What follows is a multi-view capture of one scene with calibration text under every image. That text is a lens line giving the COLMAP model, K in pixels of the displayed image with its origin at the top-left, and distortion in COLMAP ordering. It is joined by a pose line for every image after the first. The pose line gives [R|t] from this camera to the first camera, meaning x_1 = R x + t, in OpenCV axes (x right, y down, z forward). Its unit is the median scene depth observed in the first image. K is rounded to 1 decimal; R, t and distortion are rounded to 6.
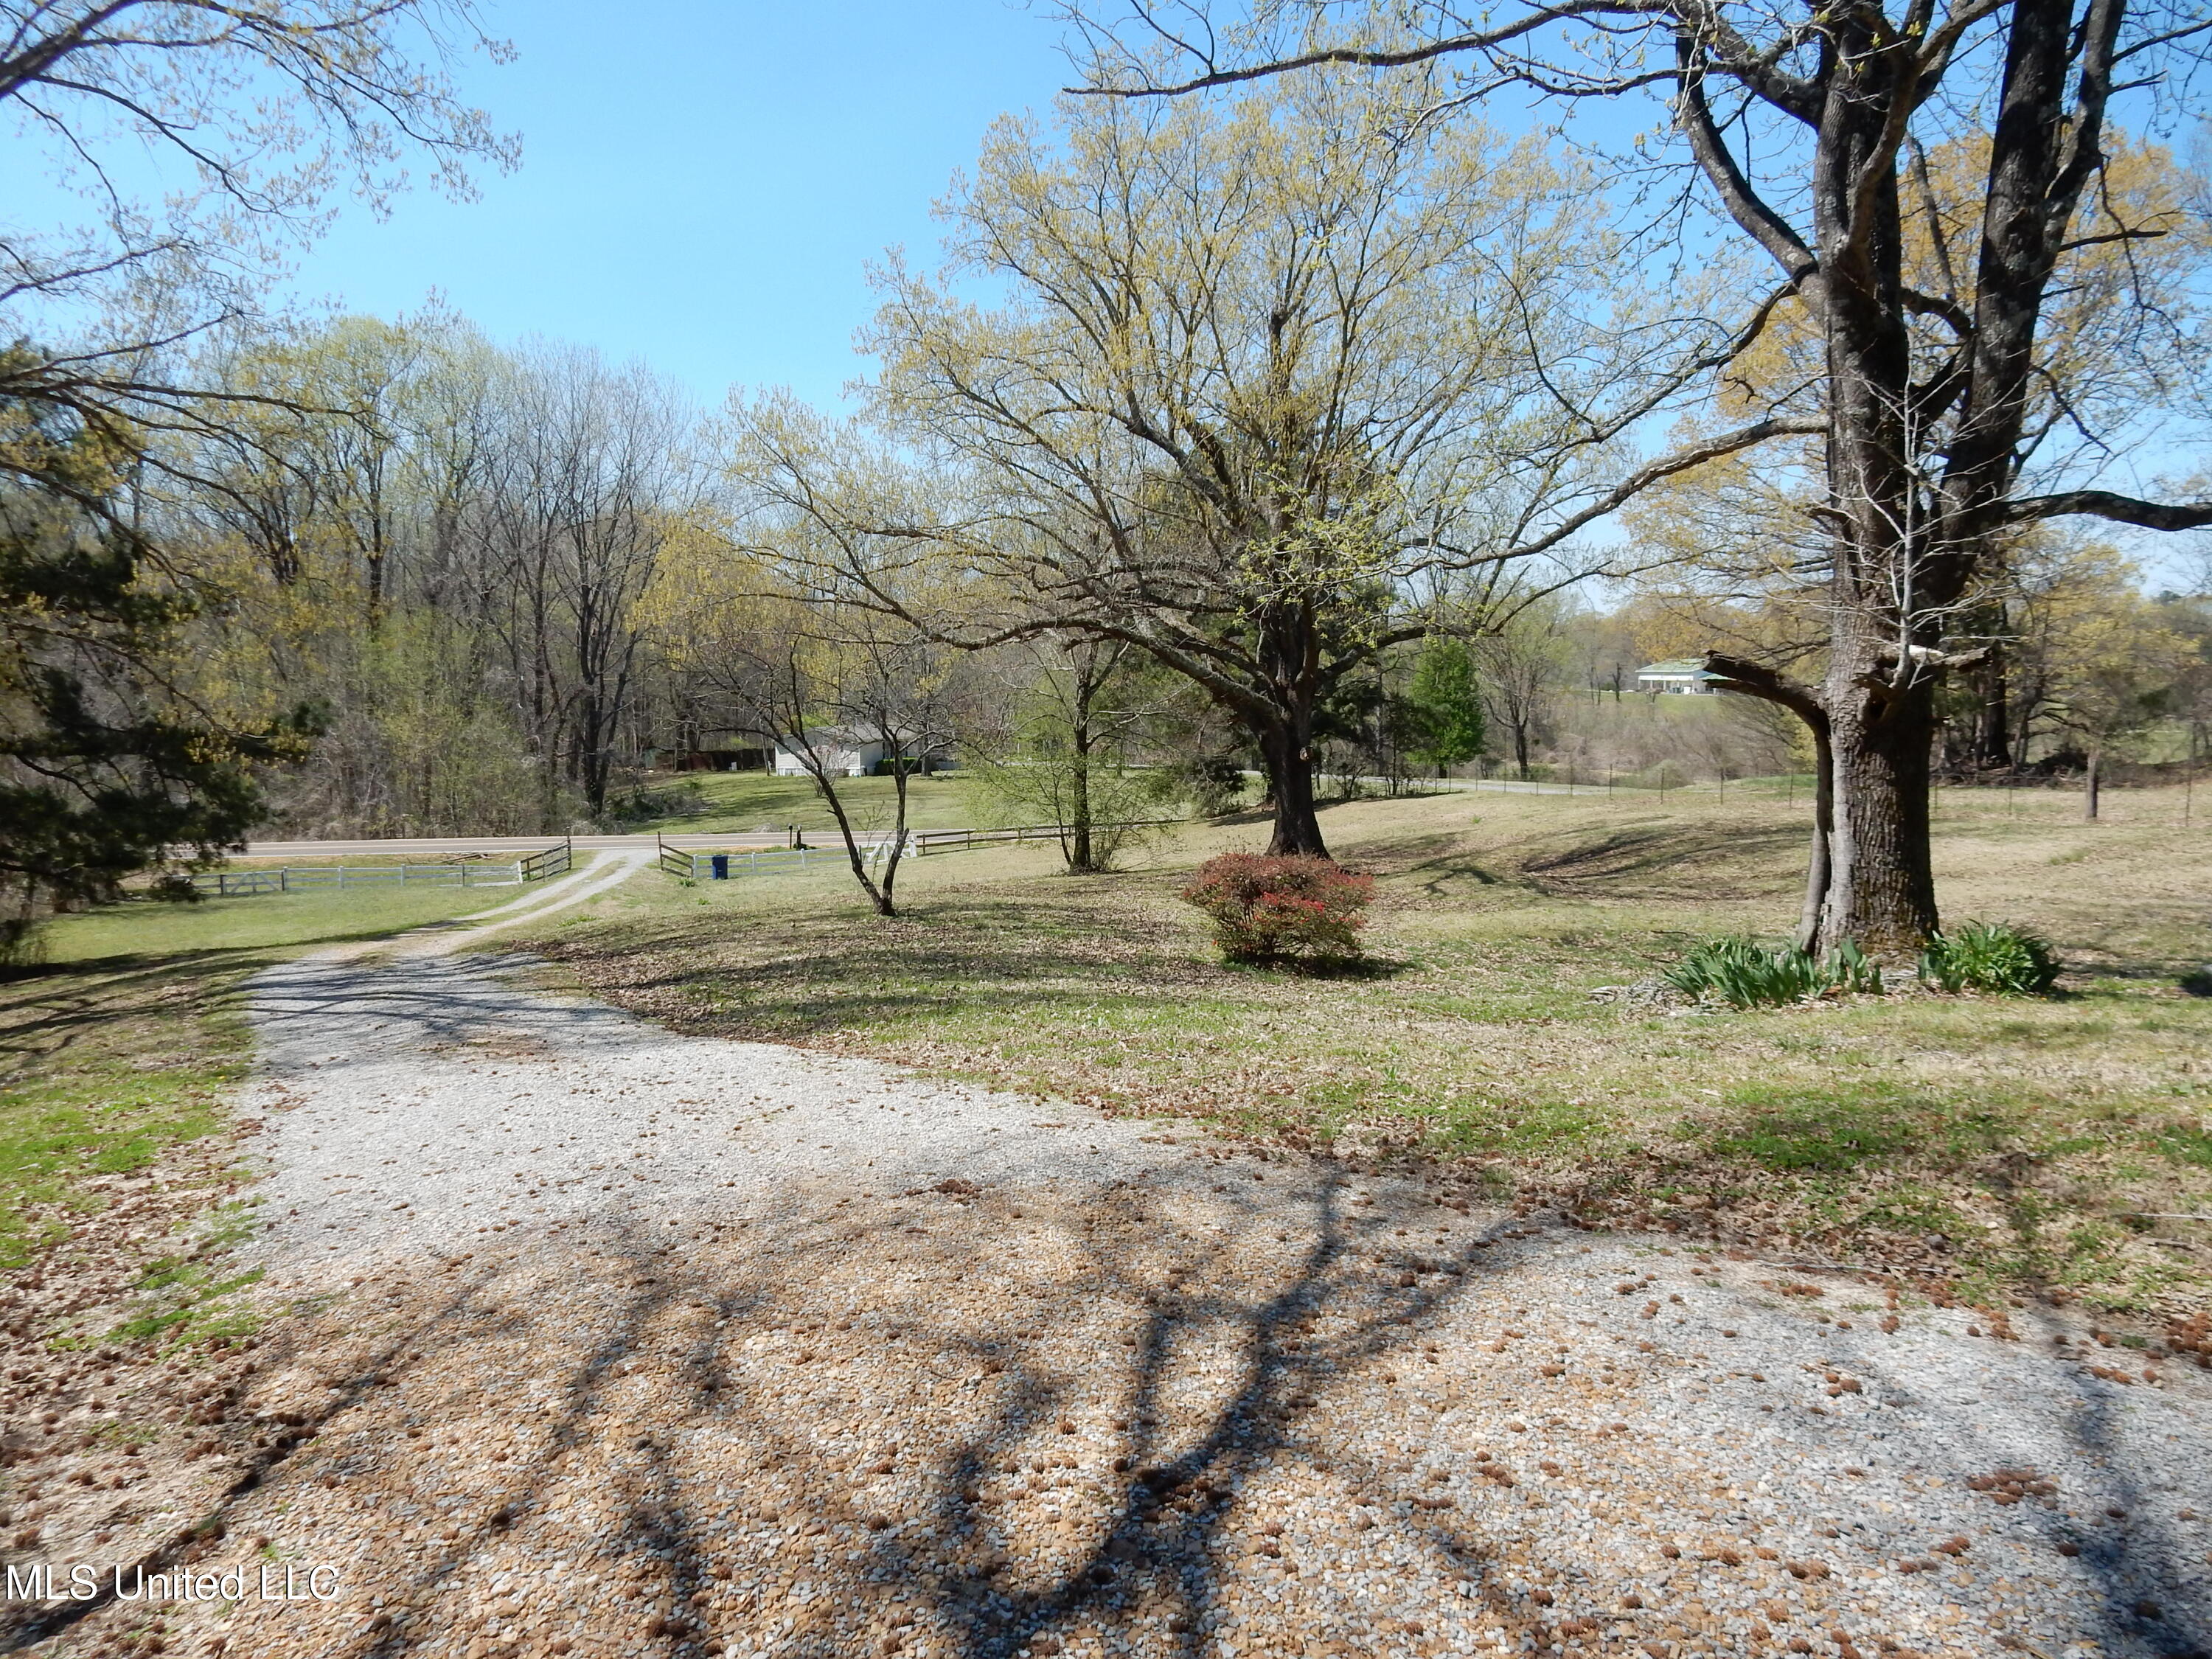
lens RADIAL K [[1604.2, 0, 1093.4], [0, 1604.2, 823.7], [0, 0, 1]] dist [-0.011204, 0.000967]
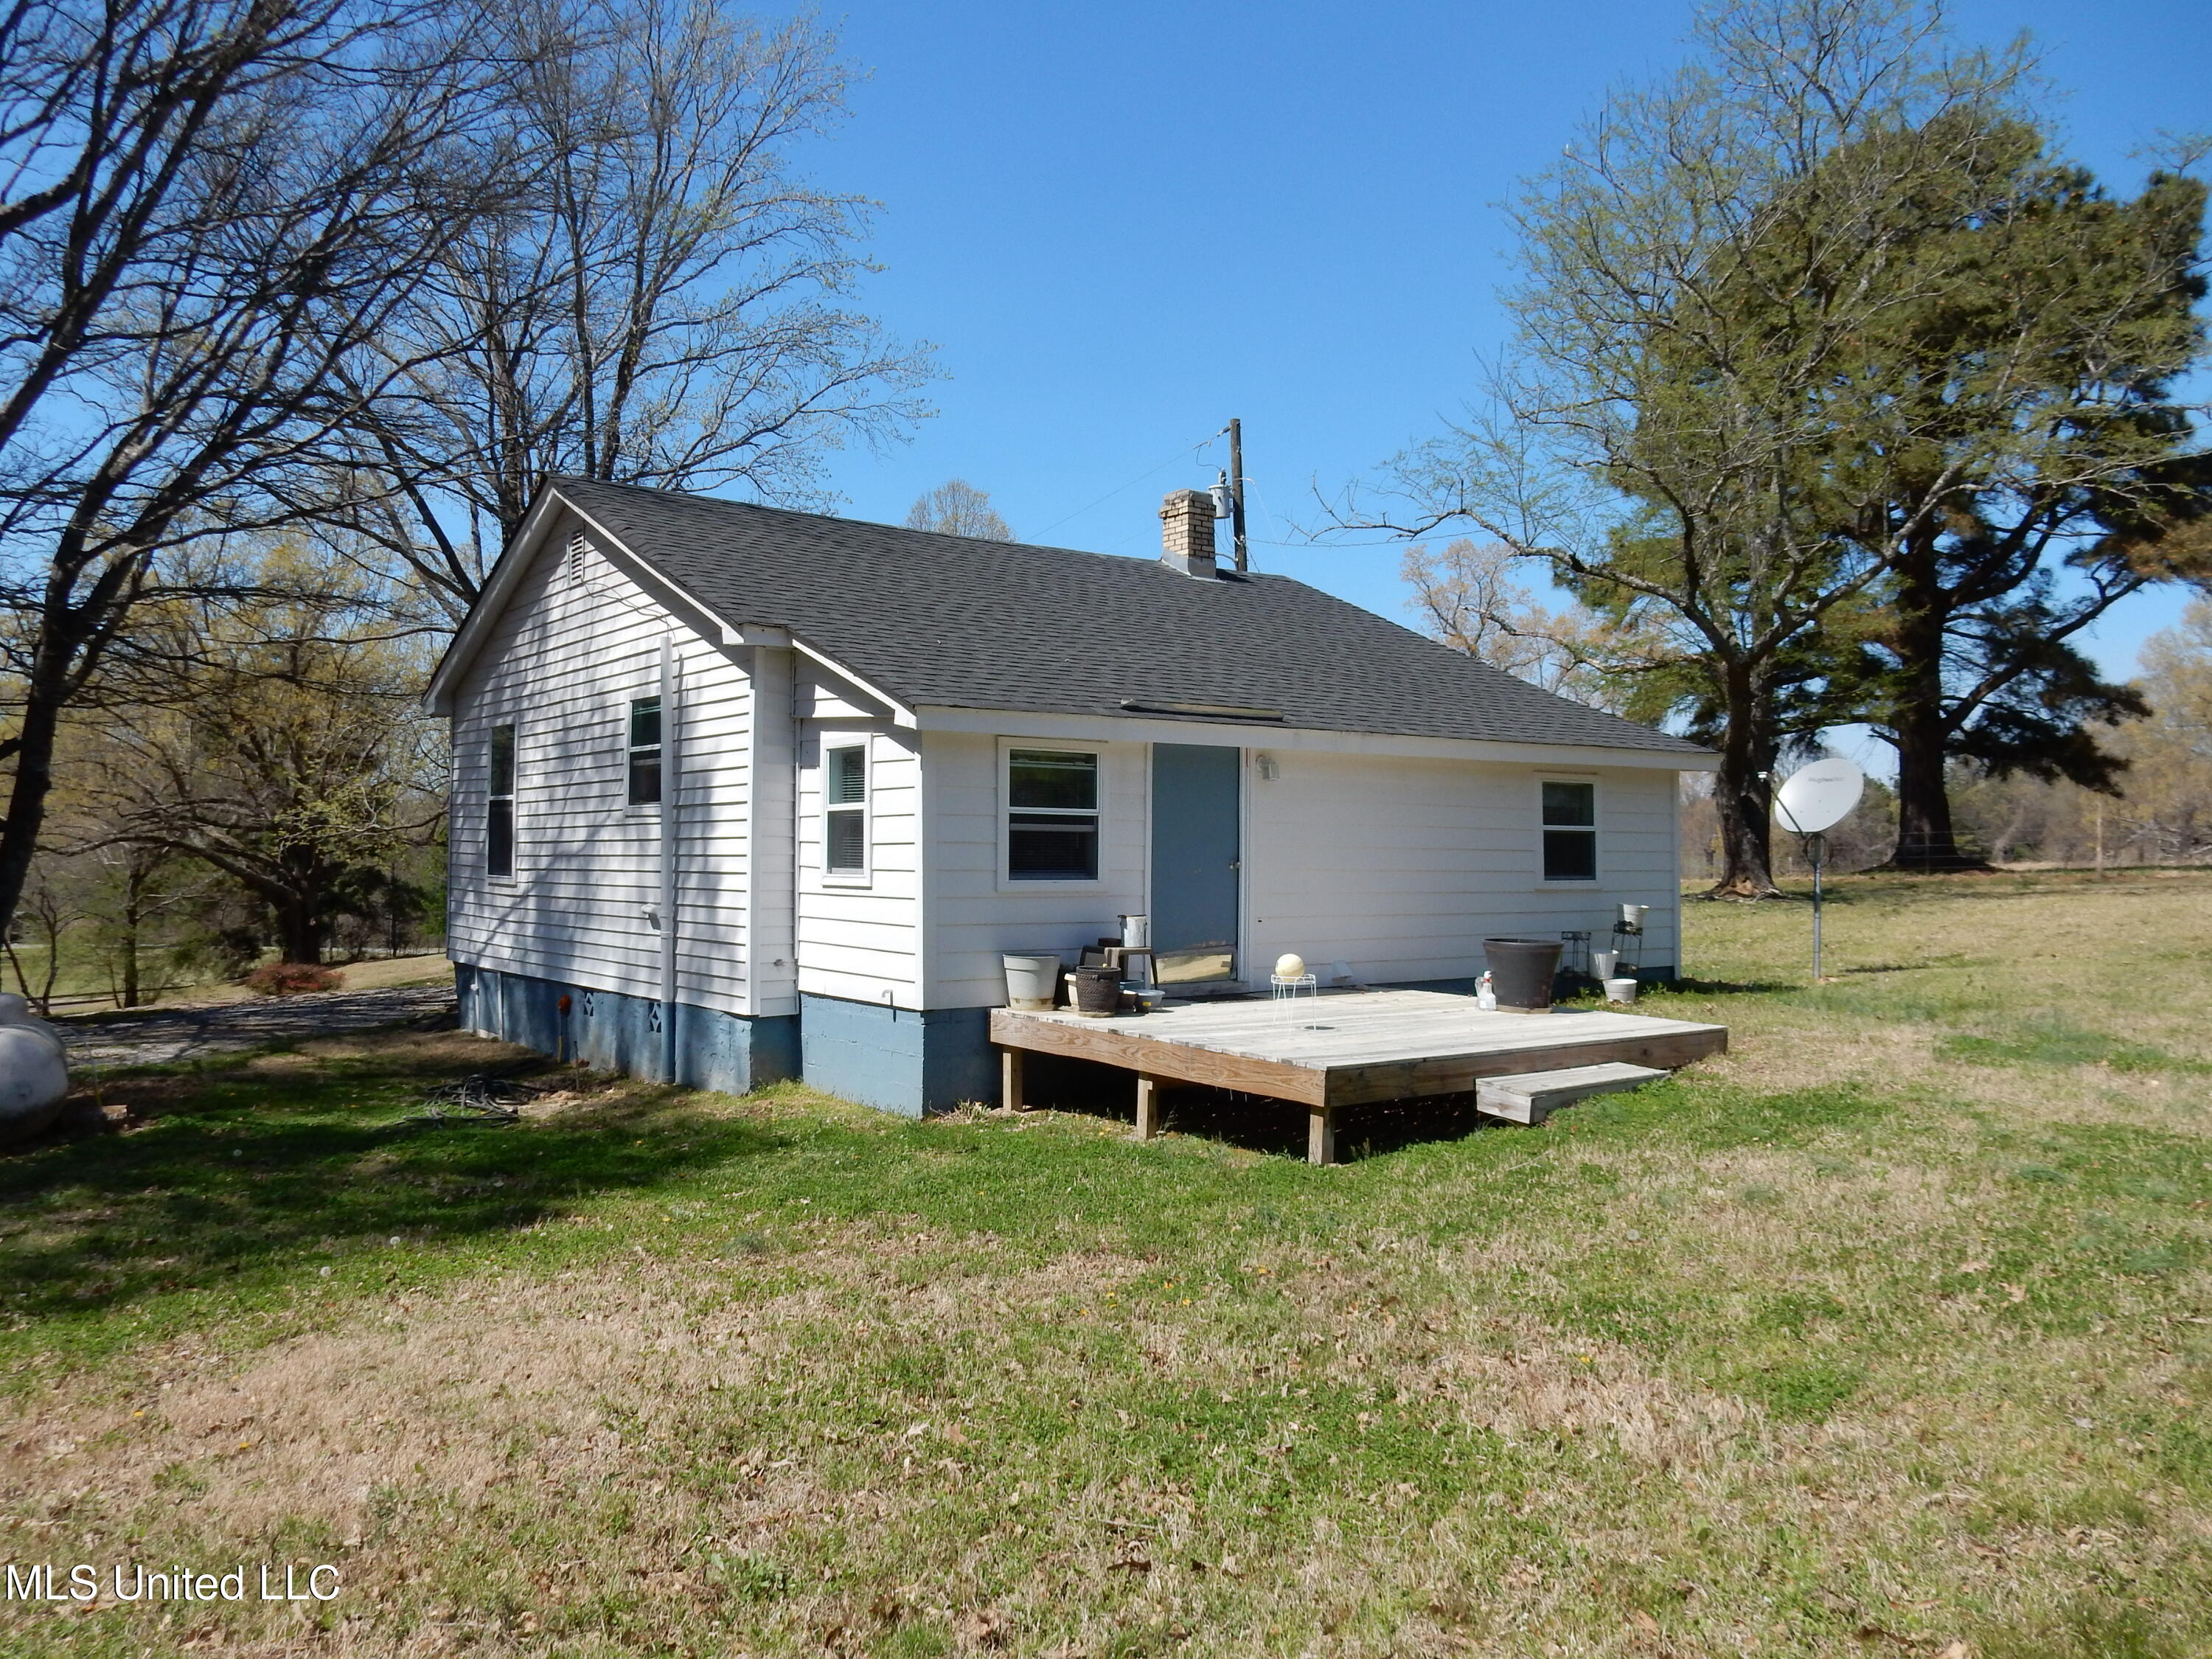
lens RADIAL K [[1604.2, 0, 1102.5], [0, 1604.2, 825.2], [0, 0, 1]] dist [-0.011204, 0.000967]
pose [[0.835049, 0.016849, 0.549918, -0.068216], [0.042314, 0.994604, -0.094728, 0.034353], [-0.548546, 0.102371, 0.829830, -0.584679]]
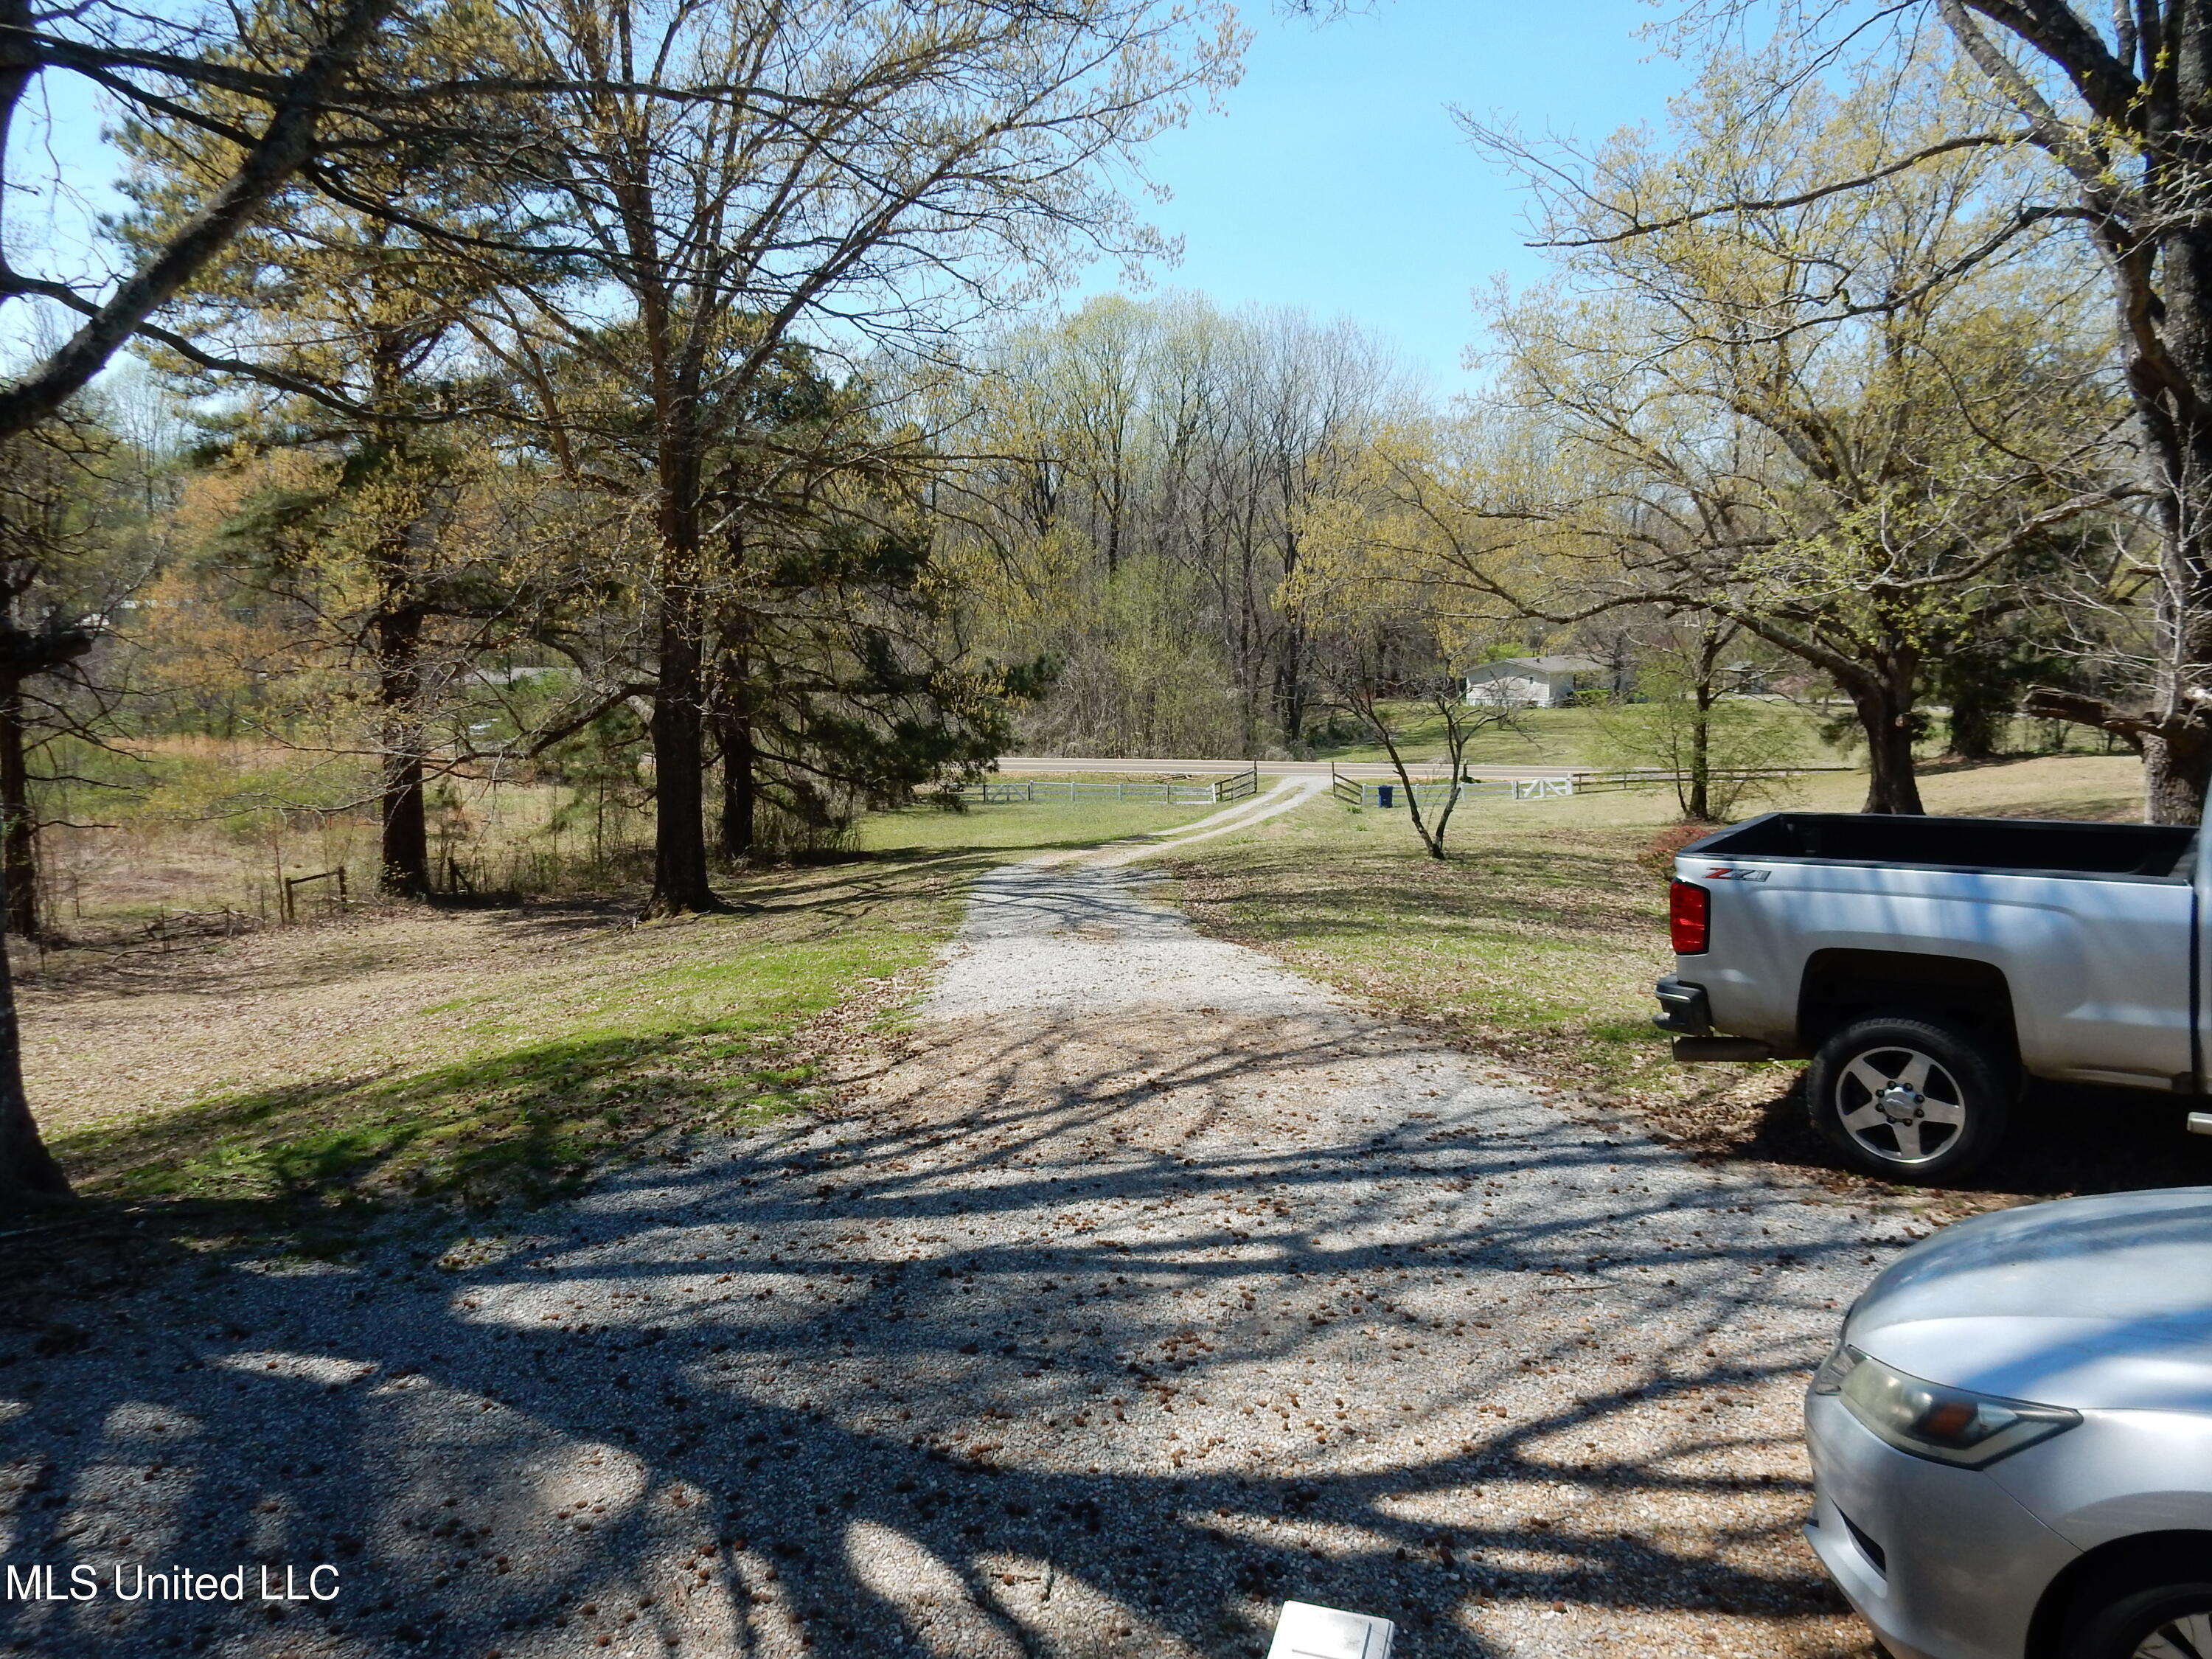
lens RADIAL K [[1604.2, 0, 1112.8], [0, 1604.2, 833.6], [0, 0, 1]] dist [-0.011204, 0.000967]
pose [[0.909195, 0.053409, -0.412931, 0.081767], [-0.030249, 0.997591, 0.062426, -0.016499], [0.415271, -0.044266, 0.908620, -0.119420]]
